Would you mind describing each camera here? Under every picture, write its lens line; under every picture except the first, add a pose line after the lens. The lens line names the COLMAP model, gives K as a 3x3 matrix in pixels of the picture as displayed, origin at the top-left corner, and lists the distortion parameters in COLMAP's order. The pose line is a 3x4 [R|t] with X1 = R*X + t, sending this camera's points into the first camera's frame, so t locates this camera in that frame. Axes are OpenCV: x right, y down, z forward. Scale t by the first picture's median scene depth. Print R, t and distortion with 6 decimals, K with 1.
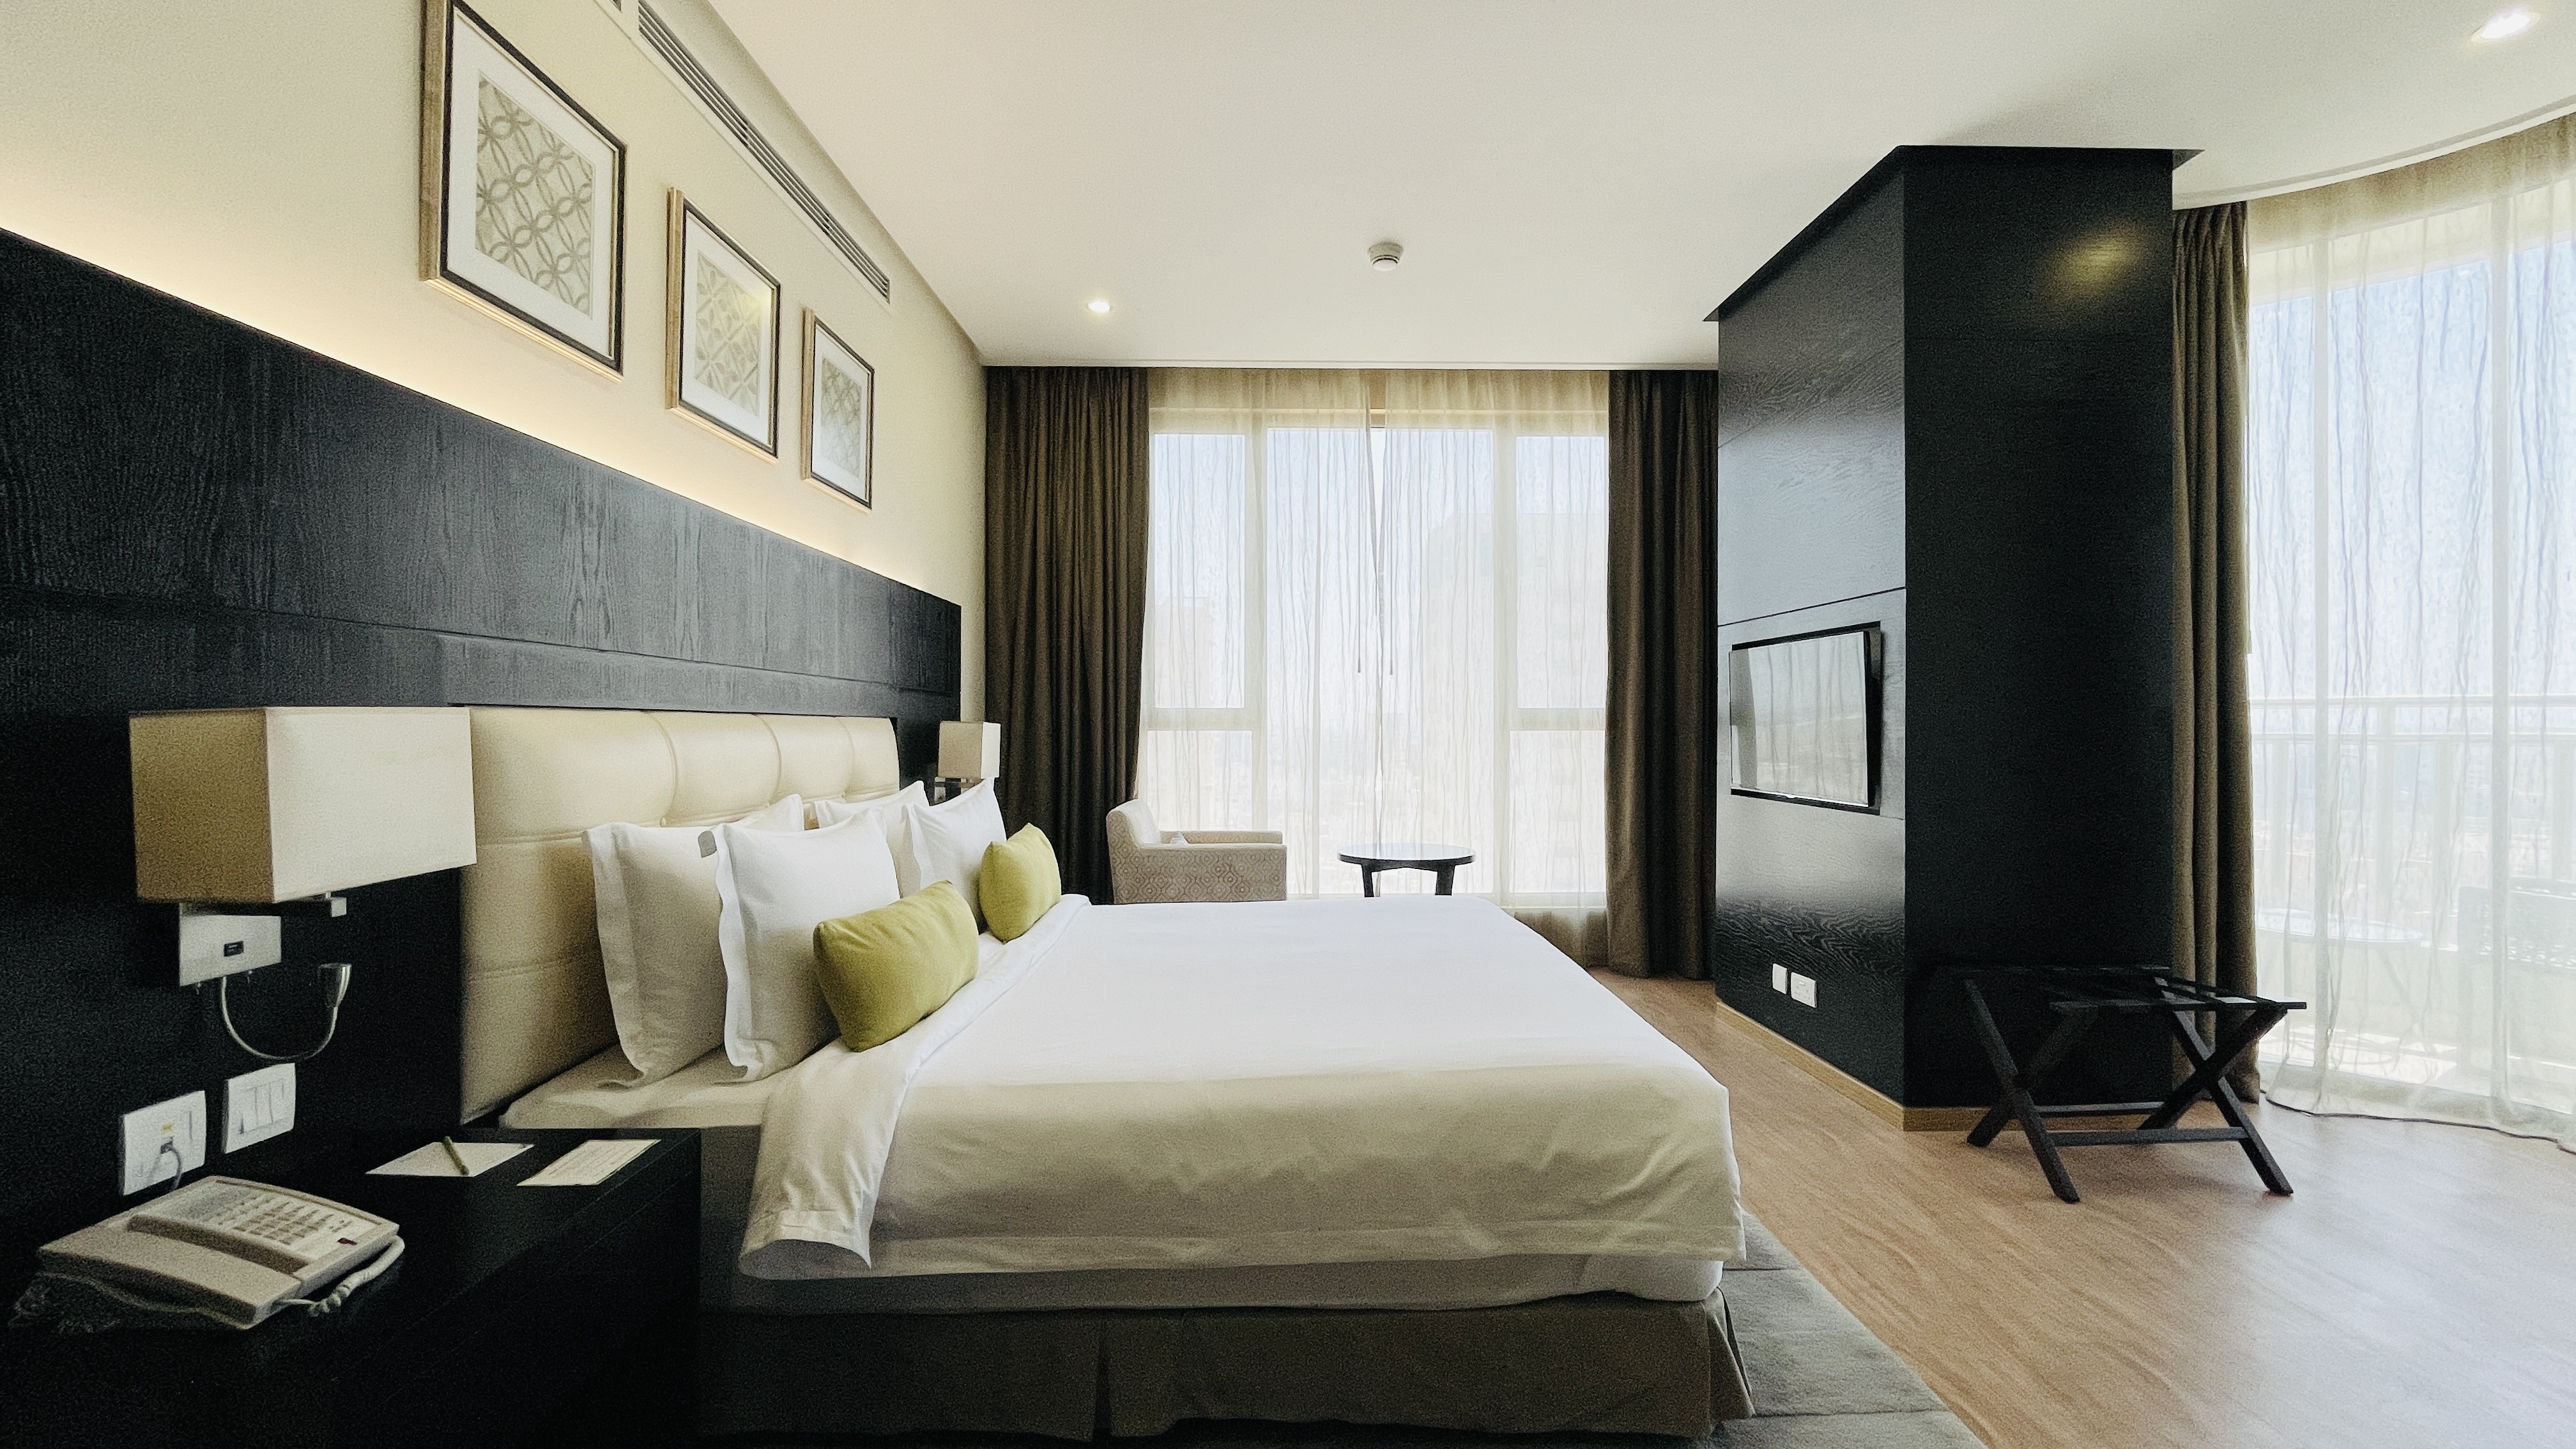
lens RADIAL K [[1054.3, 0, 1292.7], [0, 1054.3, 719.1], [0, 0, 1]] dist [0.000755, -0.000013]
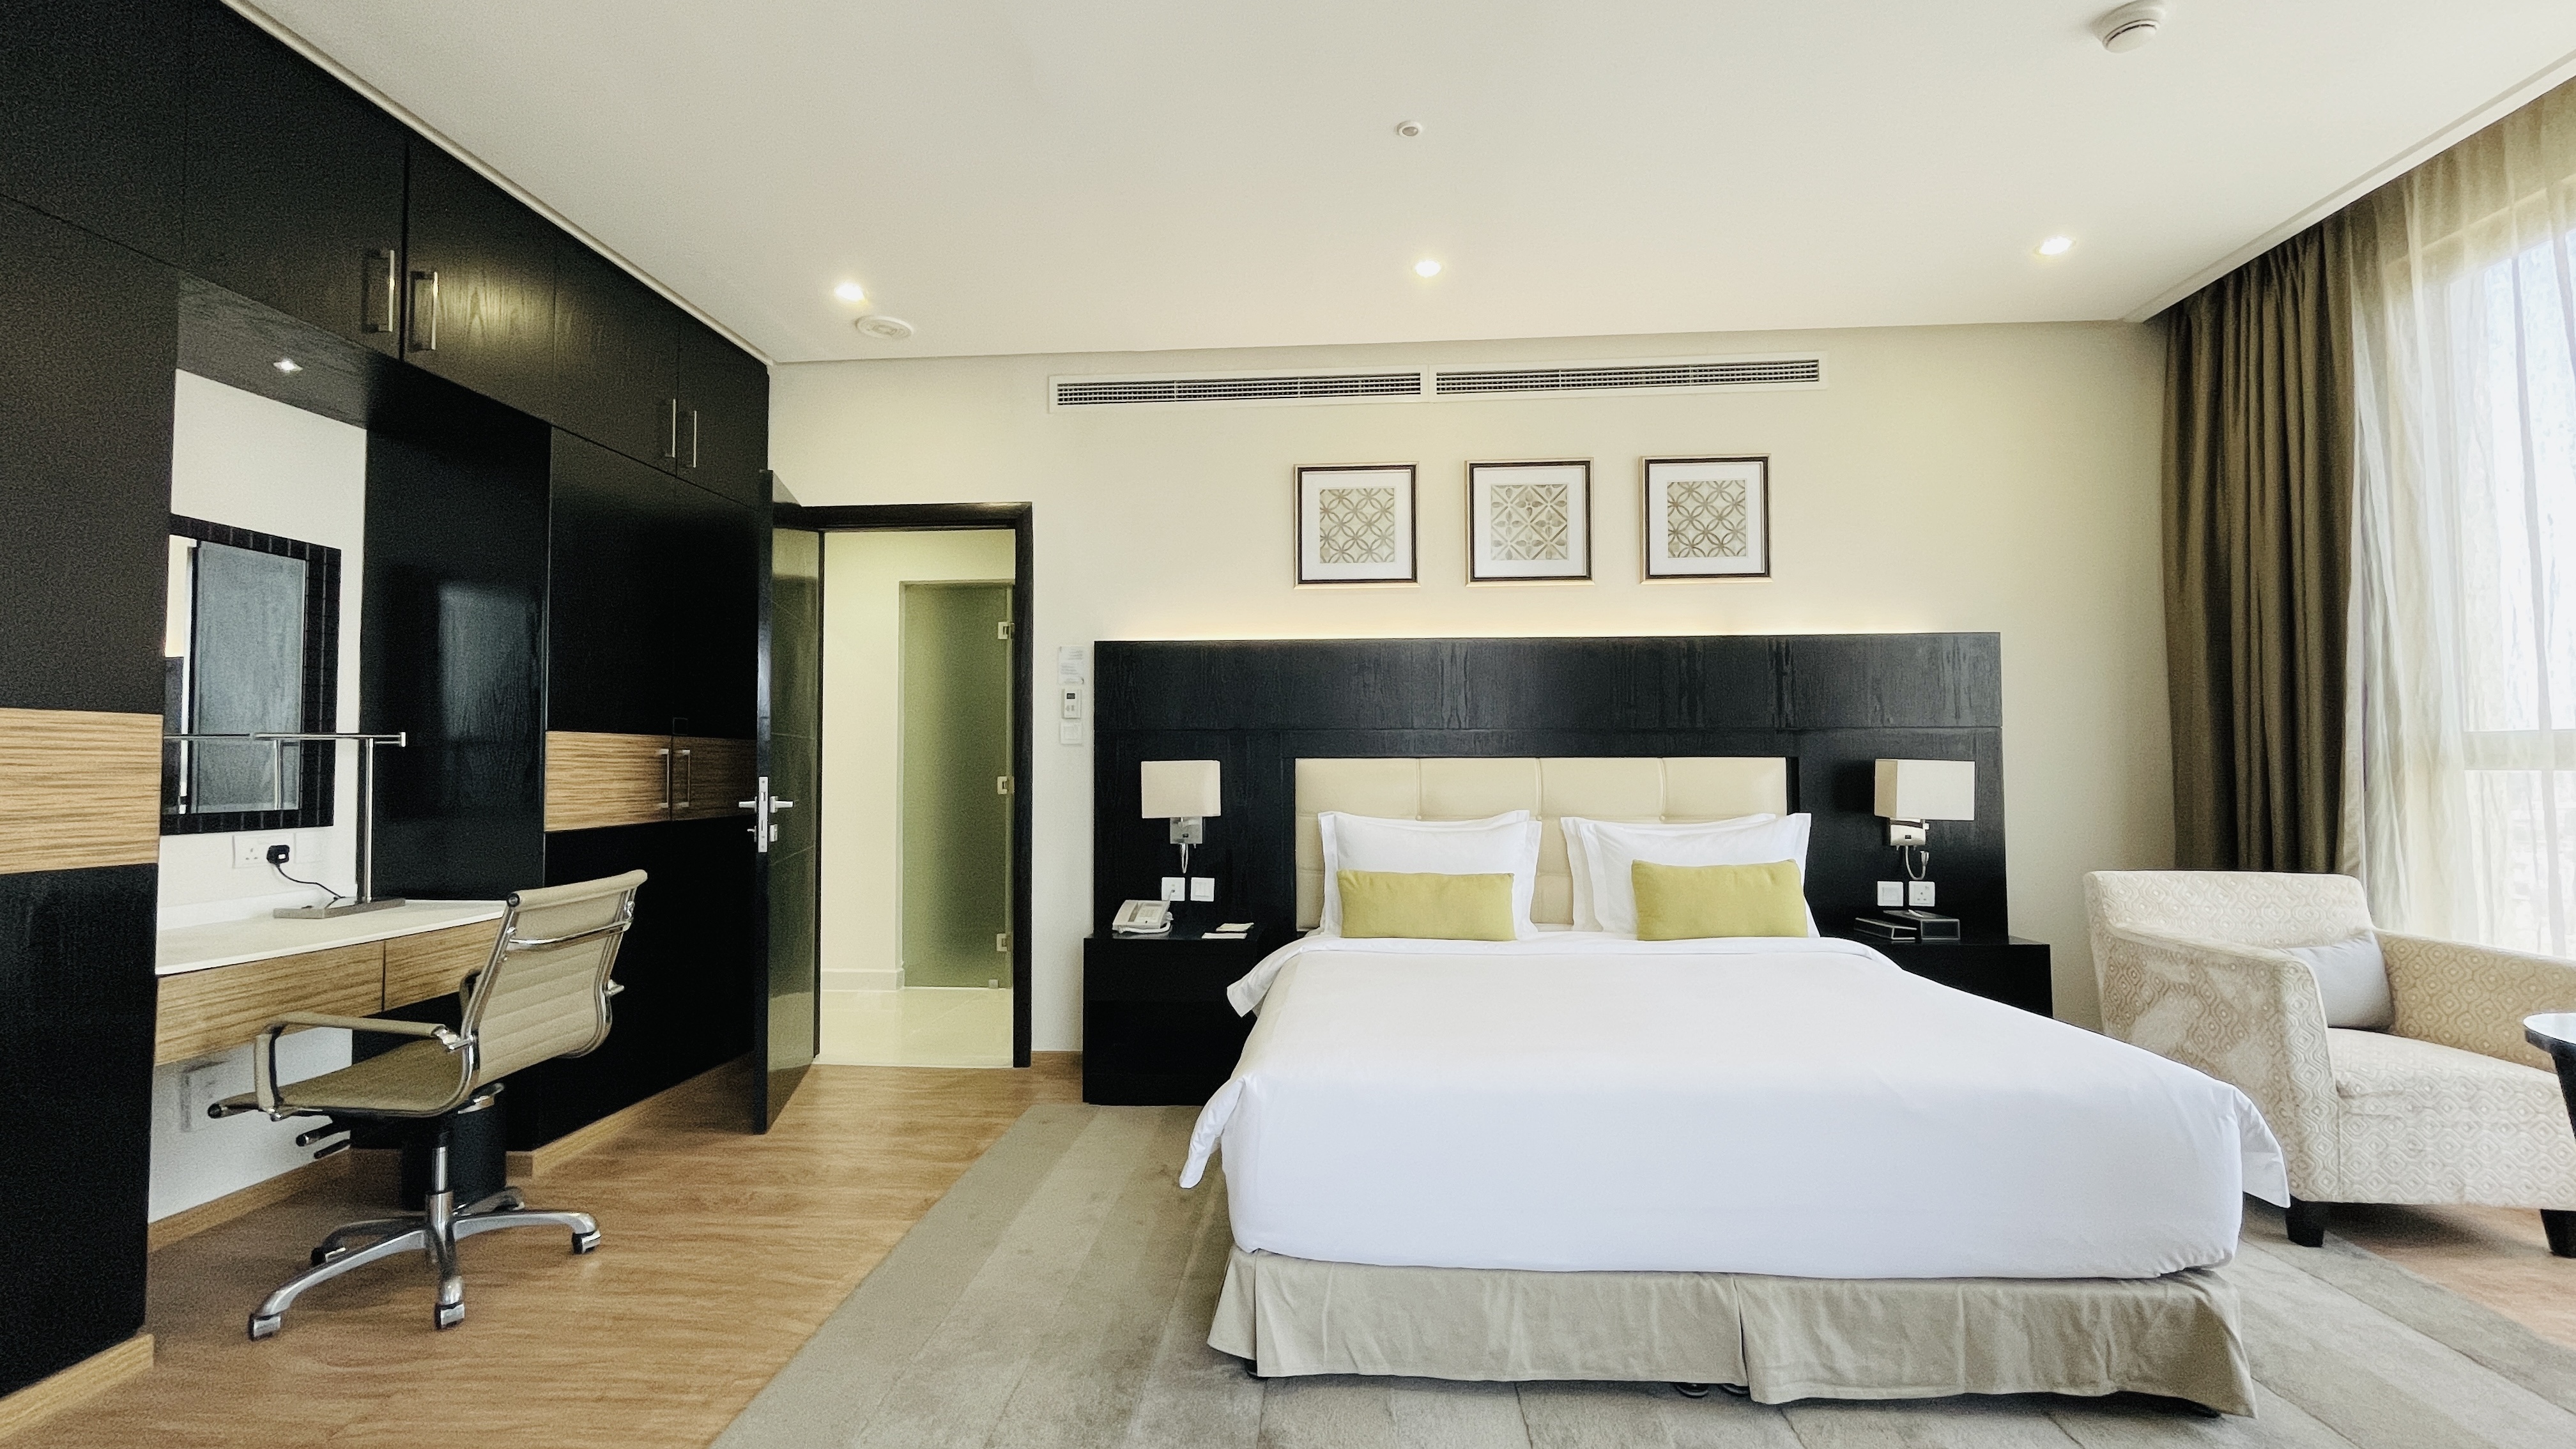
lens RADIAL K [[1054.3, 0, 1292.6], [0, 1054.3, 732.6], [0, 0, 1]] dist [0.000755, -0.000013]
pose [[-0.090014, -0.030447, -0.995475, 1.393134], [0.010302, 0.999451, -0.031500, 0.002891], [0.995887, -0.013091, -0.089651, 1.025409]]
